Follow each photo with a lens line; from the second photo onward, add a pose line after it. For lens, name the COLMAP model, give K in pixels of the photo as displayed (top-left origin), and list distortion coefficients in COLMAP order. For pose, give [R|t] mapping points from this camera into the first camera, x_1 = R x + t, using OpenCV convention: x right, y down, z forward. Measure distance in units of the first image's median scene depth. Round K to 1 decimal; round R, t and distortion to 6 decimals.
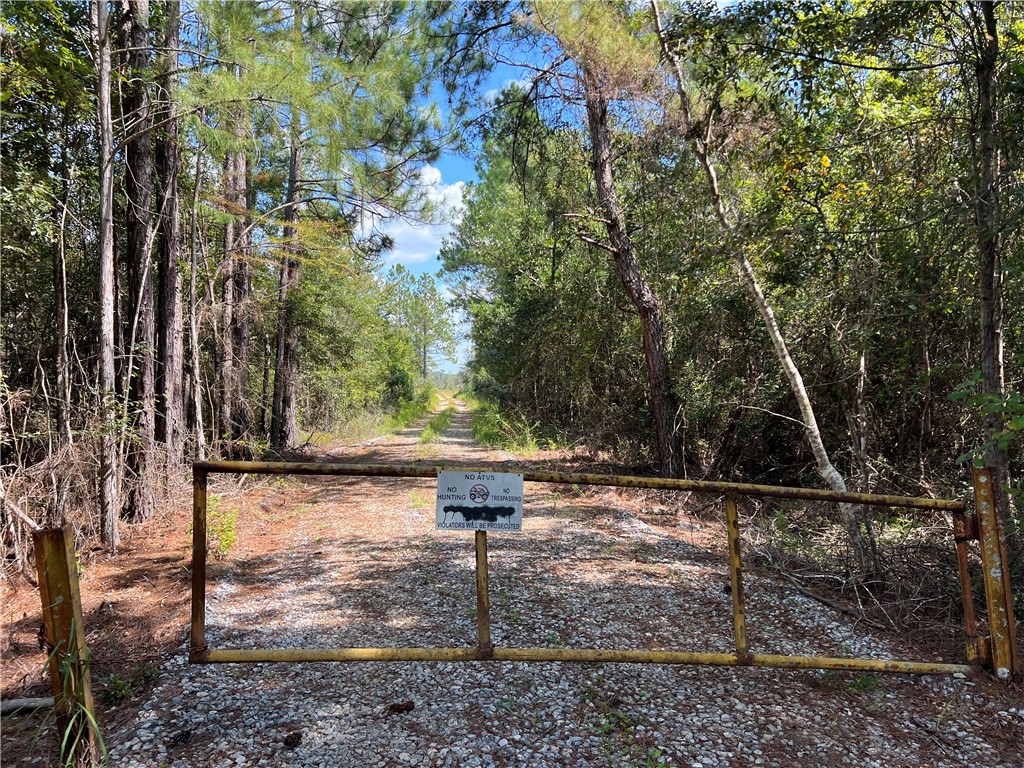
lens RADIAL K [[751.2, 0, 513.0], [0, 751.2, 383.2], [0, 0, 1]] dist [0.027789, -0.063780]
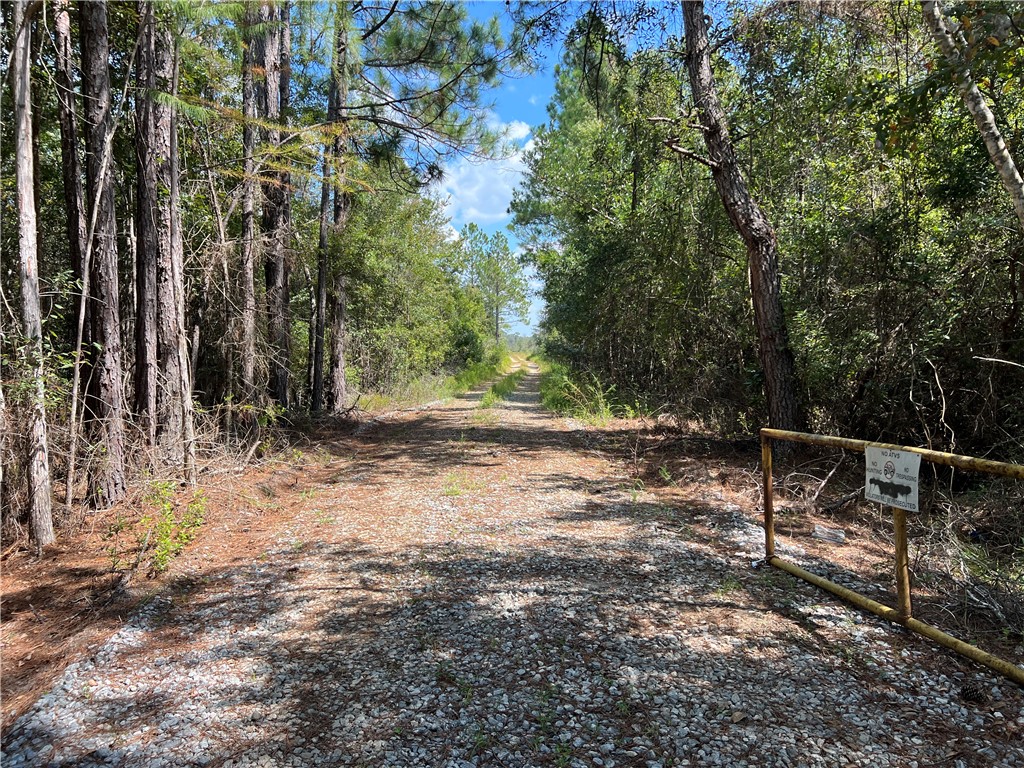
lens RADIAL K [[751.2, 0, 508.0], [0, 751.2, 383.6], [0, 0, 1]] dist [0.027789, -0.063780]
pose [[0.994315, 0.005983, -0.106309, 0.005882], [-0.000698, 0.998765, 0.049682, 0.008277], [0.106475, -0.049325, 0.993091, 0.152032]]
